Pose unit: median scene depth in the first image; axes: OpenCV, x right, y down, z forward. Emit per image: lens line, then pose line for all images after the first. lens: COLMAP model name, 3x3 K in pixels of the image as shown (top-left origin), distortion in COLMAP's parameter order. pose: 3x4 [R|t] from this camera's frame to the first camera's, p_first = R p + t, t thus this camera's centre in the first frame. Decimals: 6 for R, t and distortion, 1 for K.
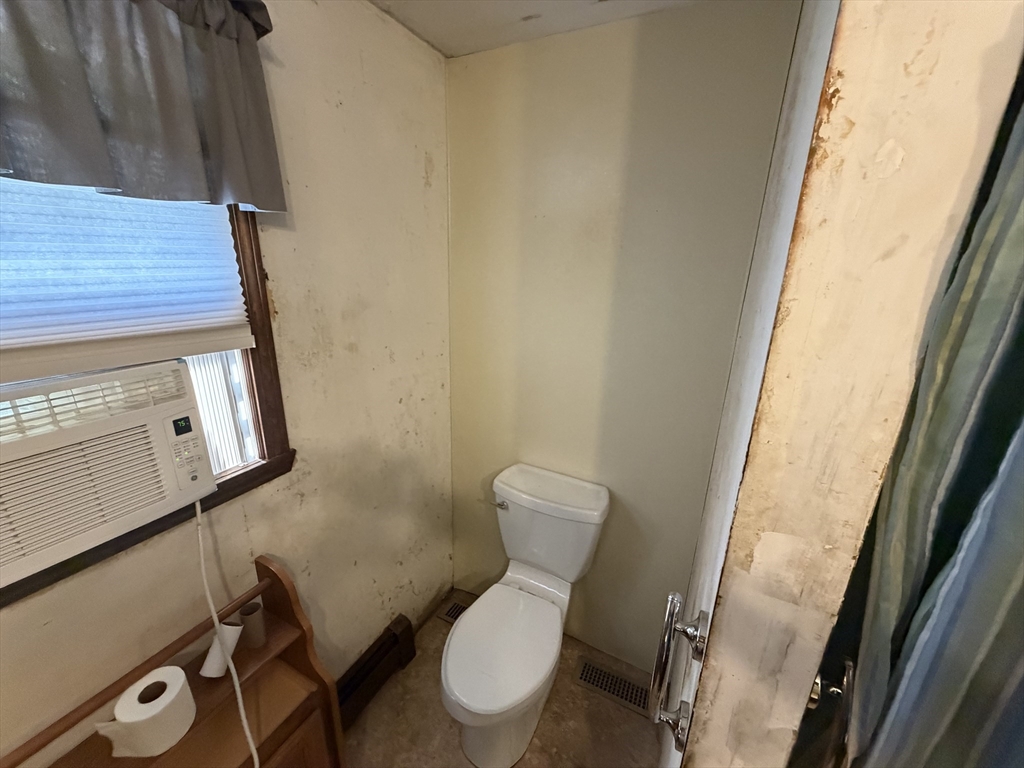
lens RADIAL K [[409.5, 0, 511.5], [0, 409.5, 385.2], [0, 0, 1]] dist [0.000019, -0.000123]
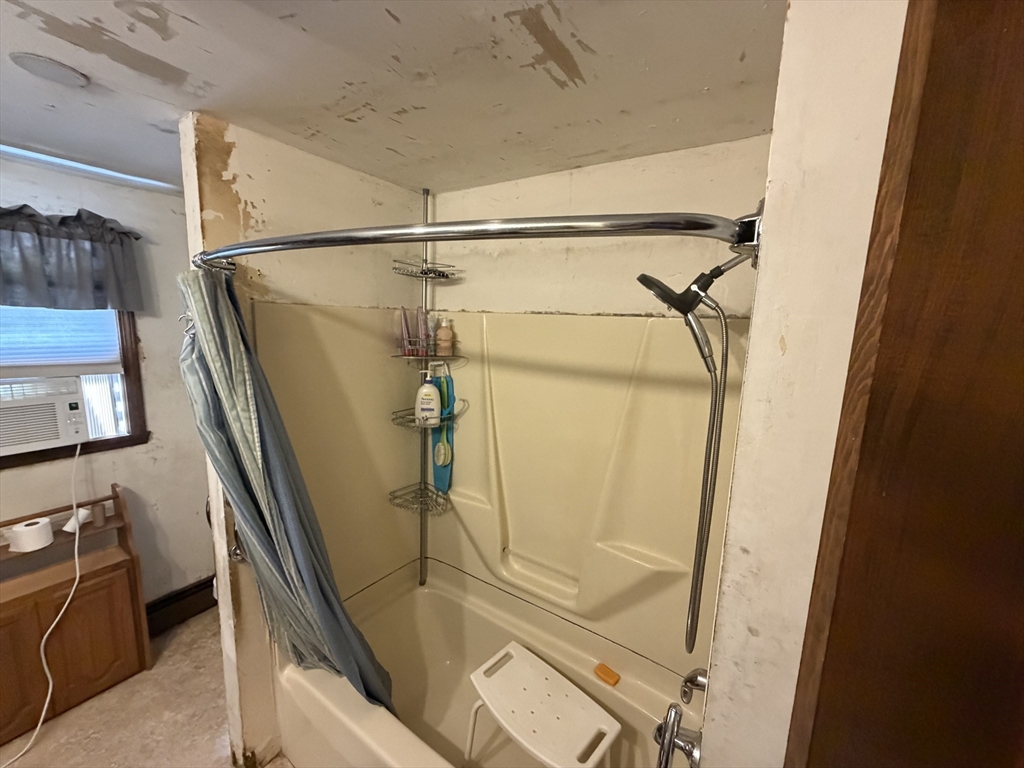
lens RADIAL K [[409.5, 0, 511.8], [0, 409.5, 383.9], [0, 0, 1]] dist [0.000019, -0.000123]
pose [[0.994448, 0.023836, -0.102494, 1.742669], [-0.038765, 0.988491, -0.146230, 0.208729], [0.097829, 0.149391, 0.983927, -0.941948]]
